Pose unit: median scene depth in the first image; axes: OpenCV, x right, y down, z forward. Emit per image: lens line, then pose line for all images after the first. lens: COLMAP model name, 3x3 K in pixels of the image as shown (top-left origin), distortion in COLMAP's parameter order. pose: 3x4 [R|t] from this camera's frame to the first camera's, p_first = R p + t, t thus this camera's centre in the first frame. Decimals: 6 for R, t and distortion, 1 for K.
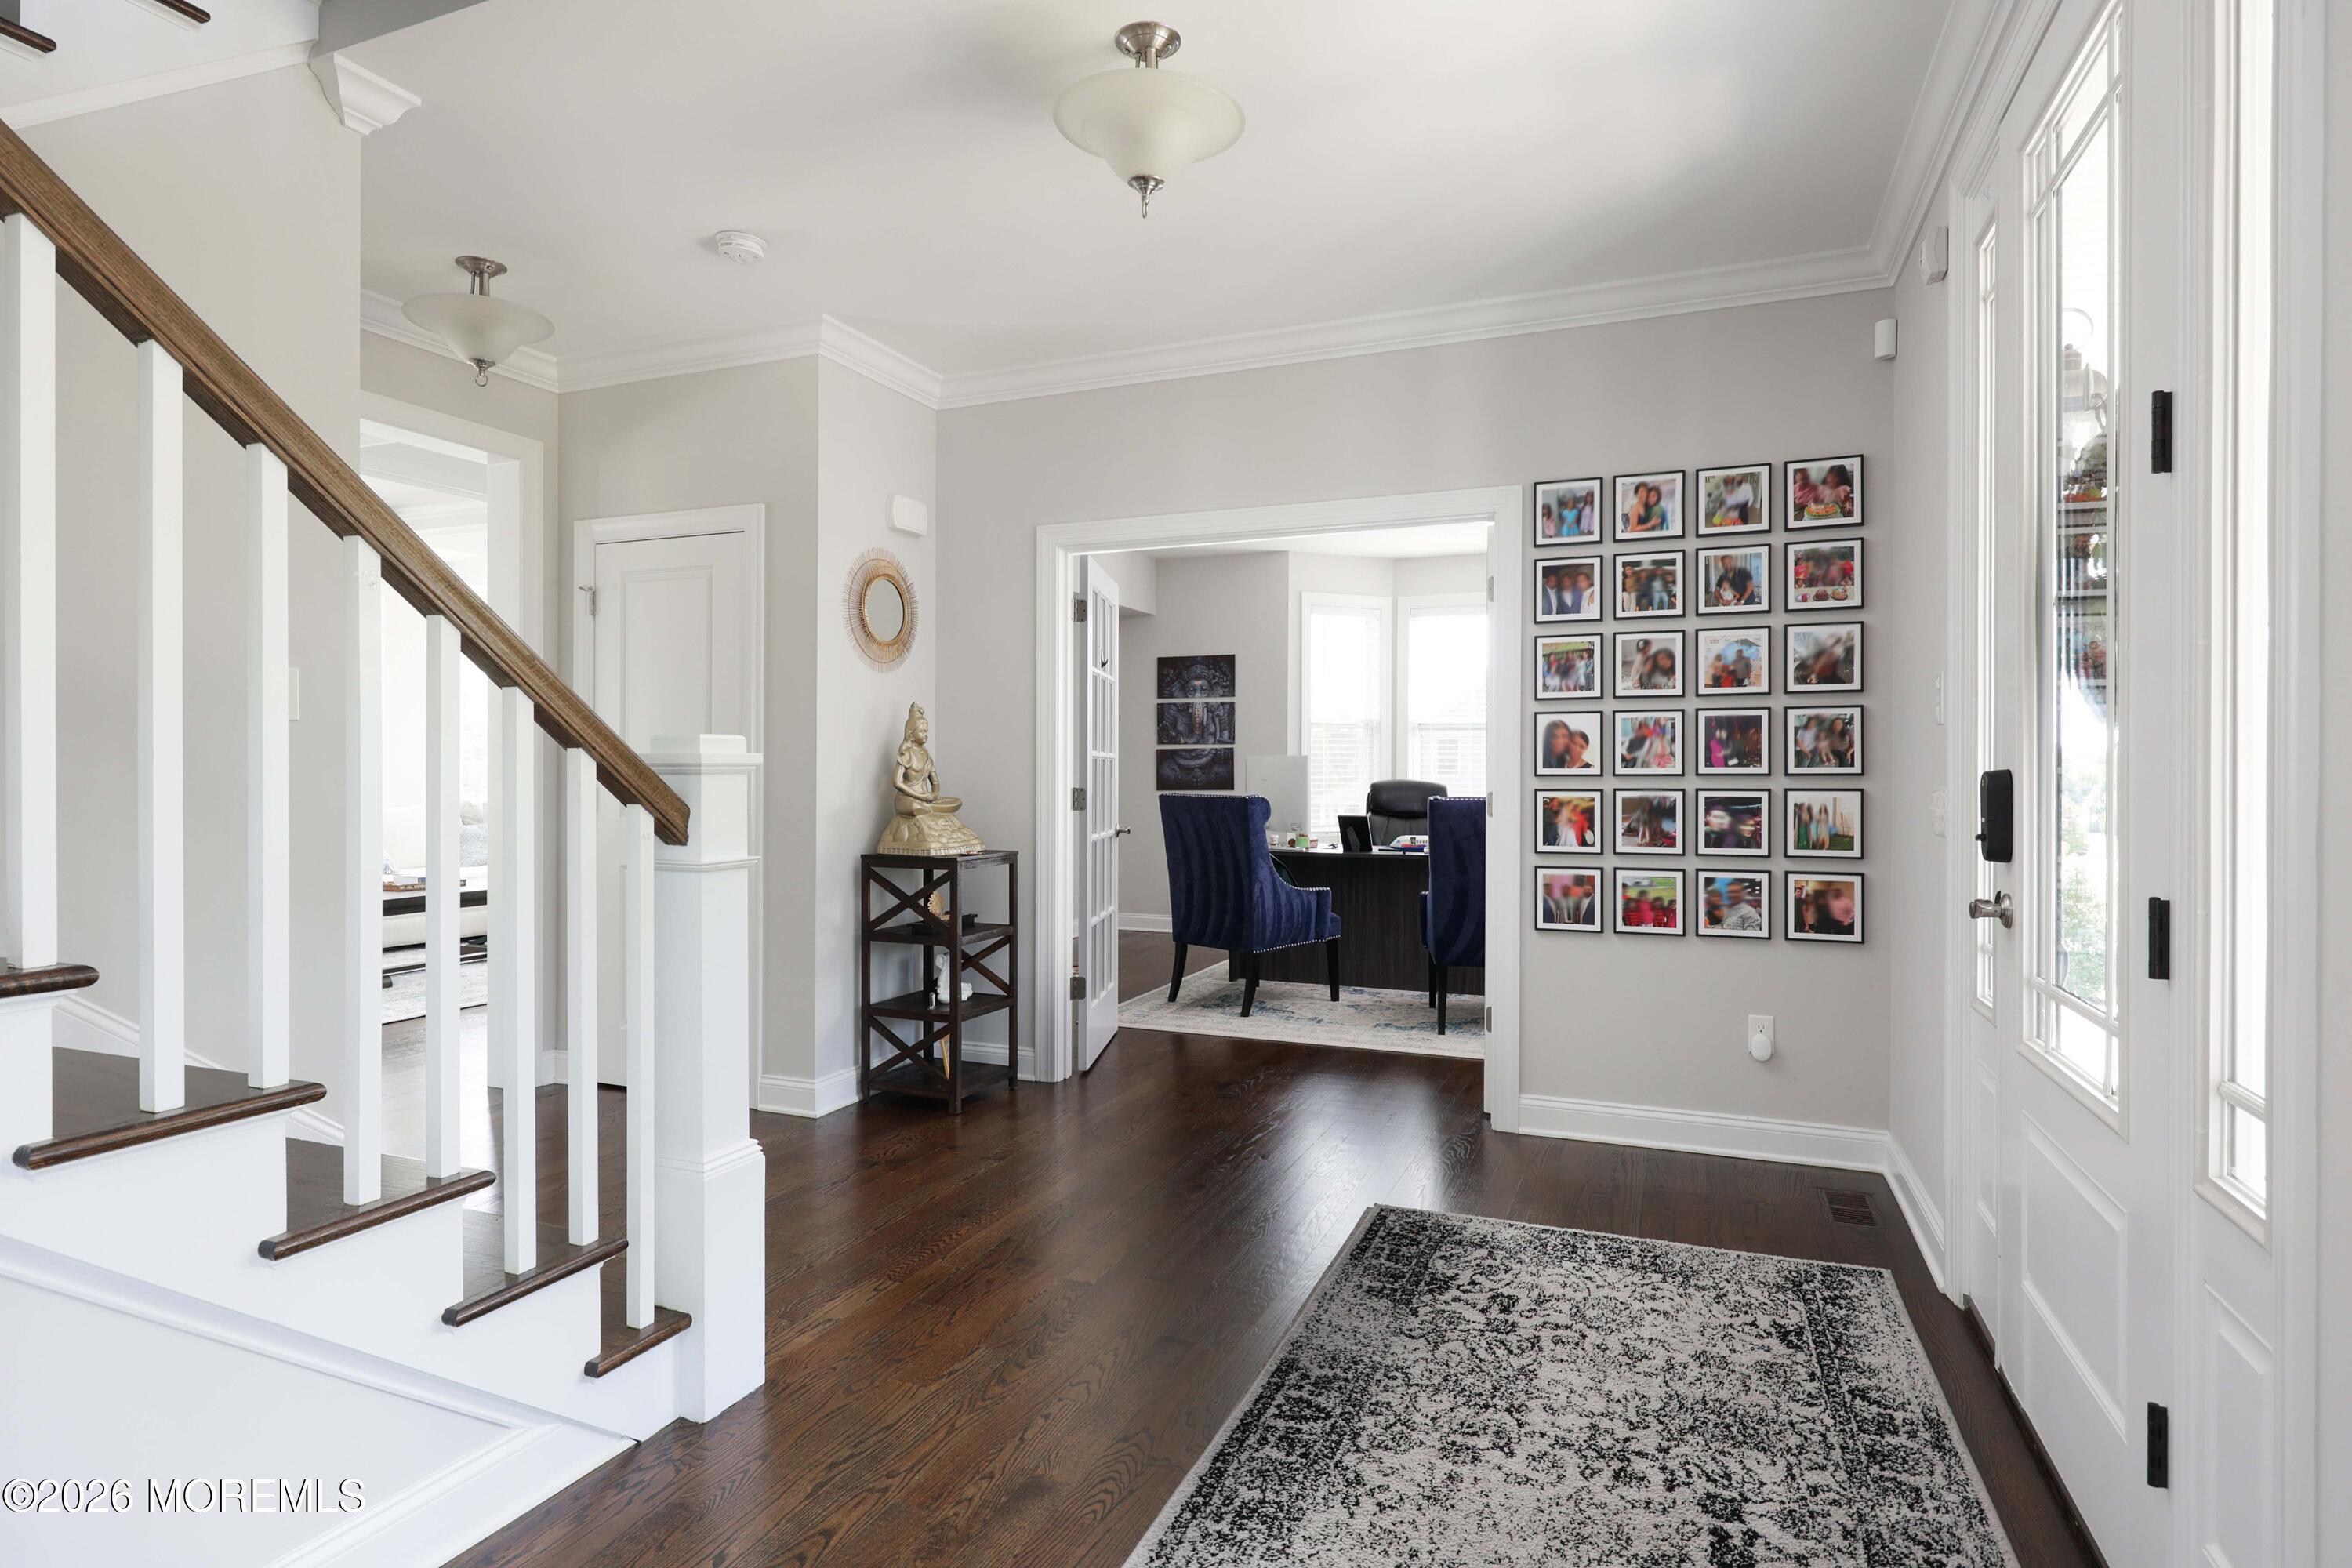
lens RADIAL K [[1308.7, 0, 1171.5], [0, 1308.7, 780.4], [0, 0, 1]] dist [0.005013, 0.000052]
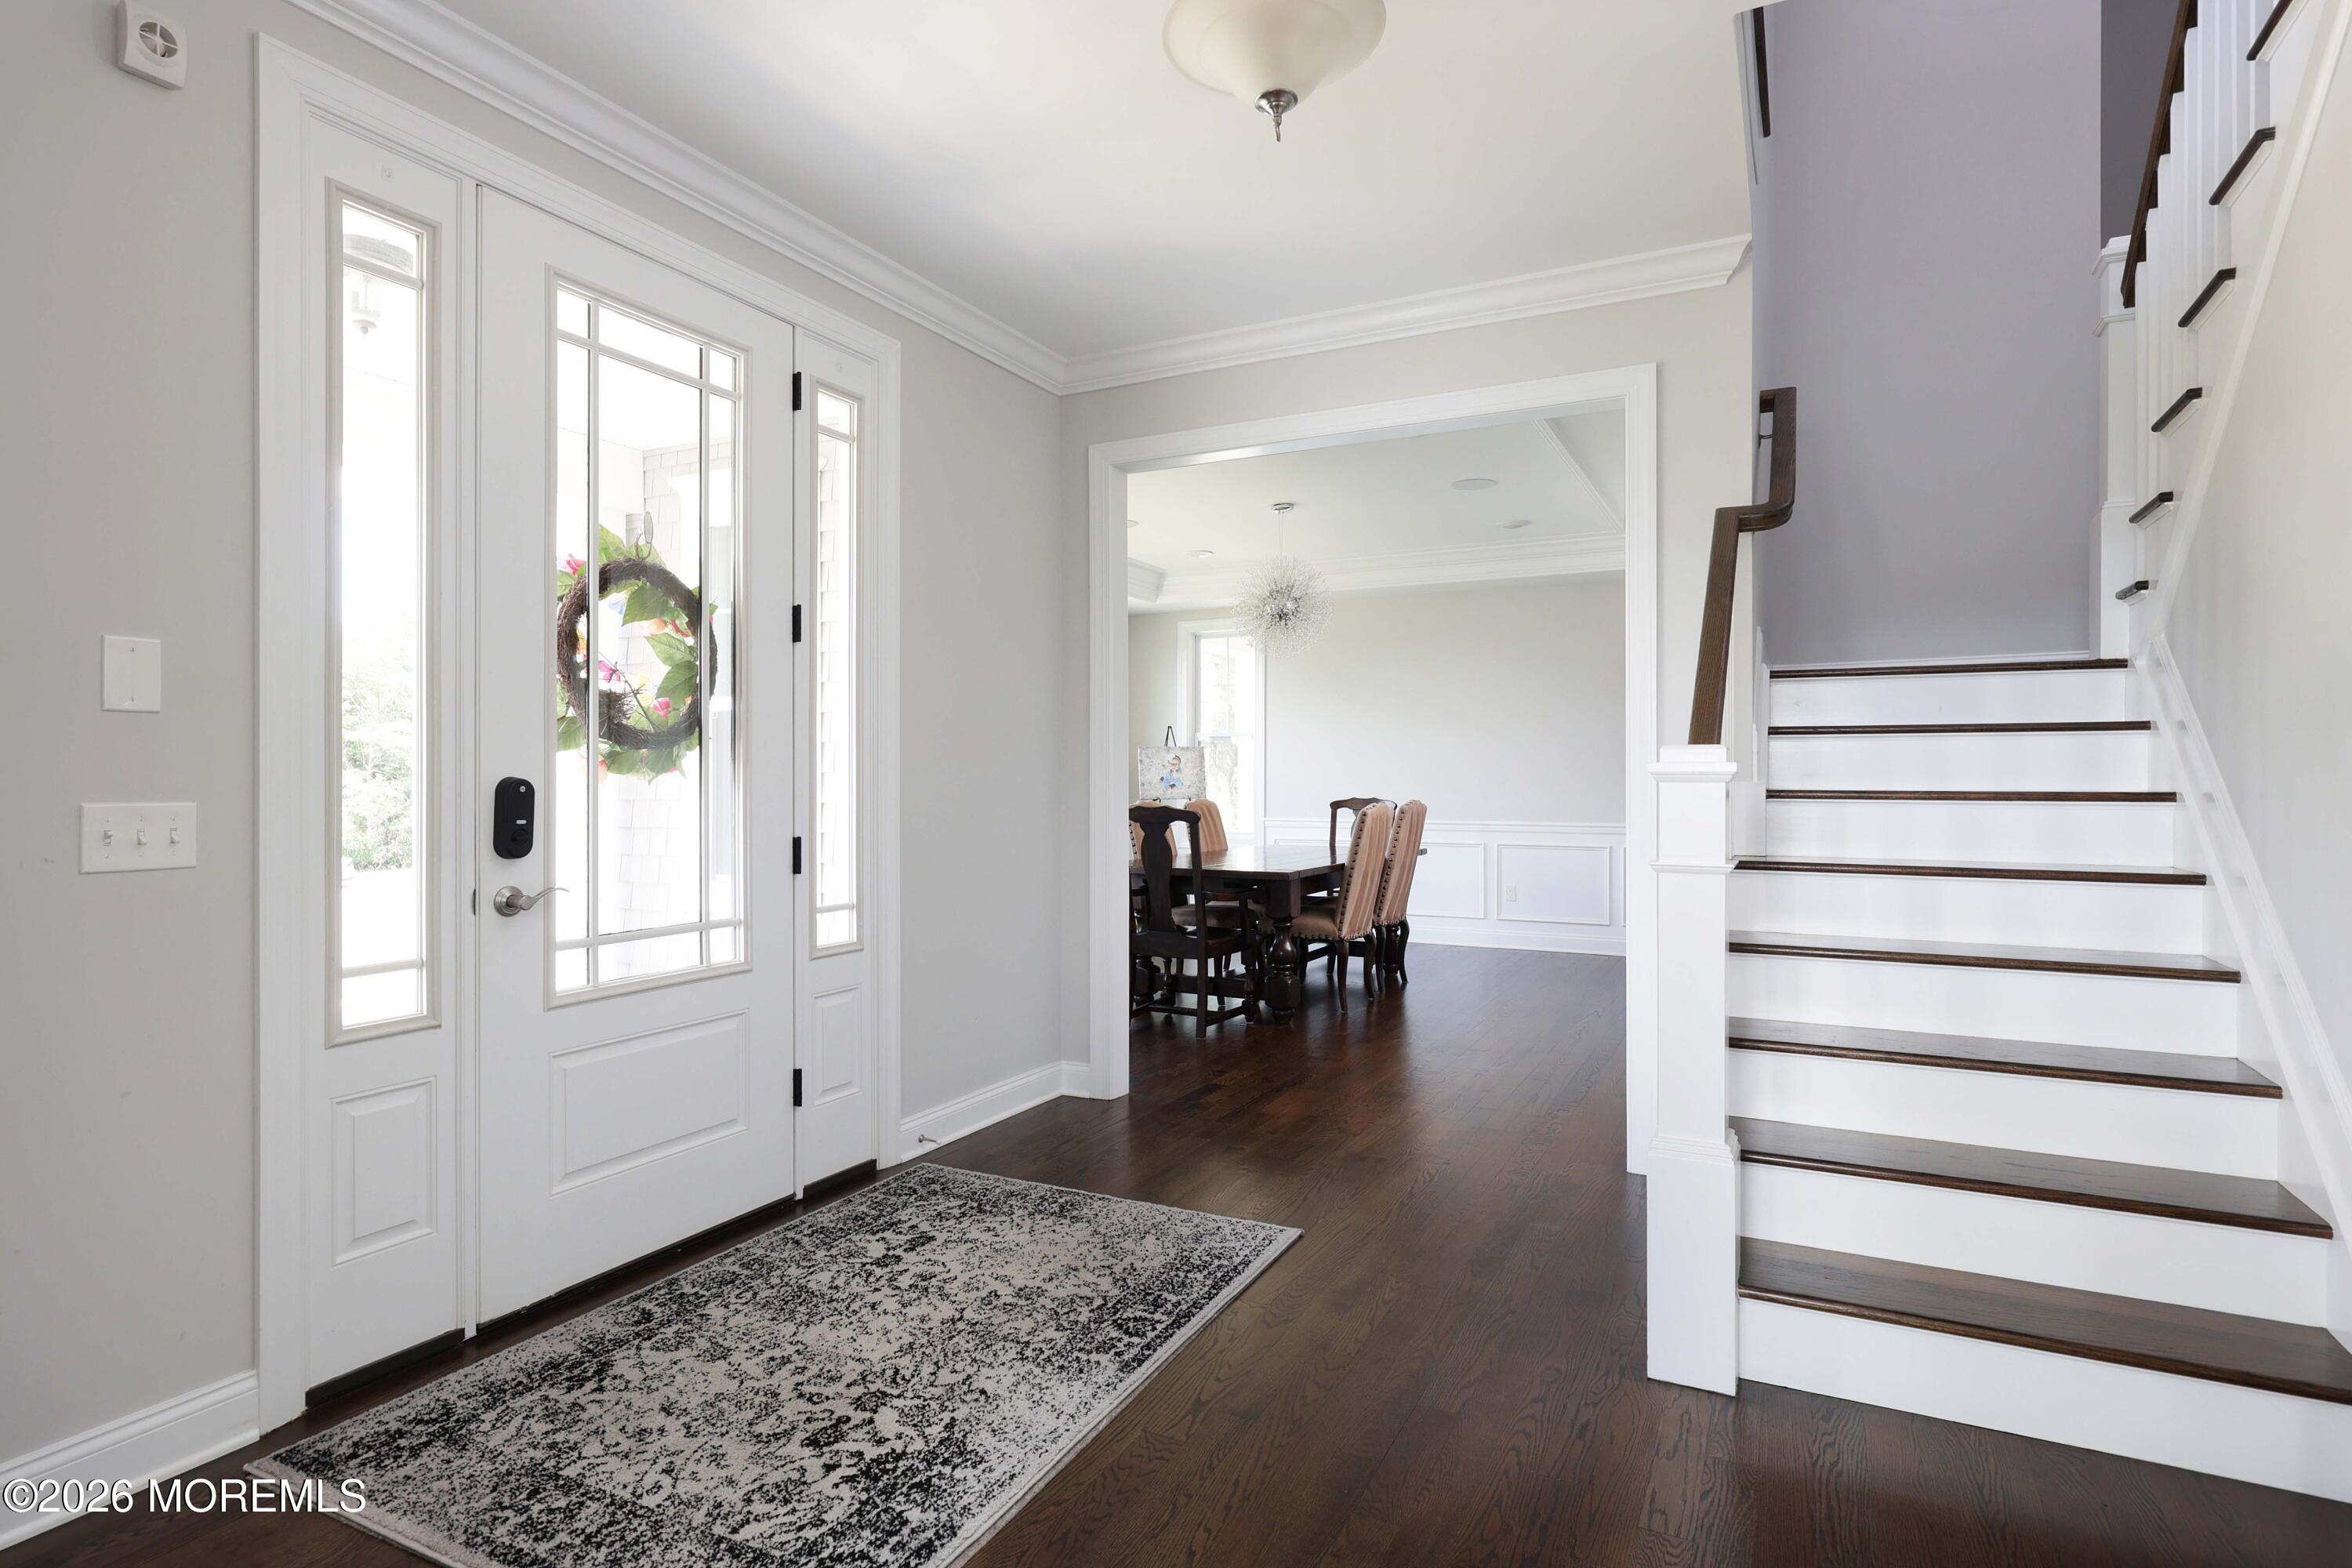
lens RADIAL K [[1219.8, 0, 1170.0], [0, 1219.8, 777.2], [0, 0, 1]] dist [-0.002468, -0.000082]
pose [[-0.996425, 0.000071, 0.084484, -0.021123], [0.000607, 0.999980, 0.006329, -0.011904], [-0.084482, 0.006357, -0.996405, 1.927735]]
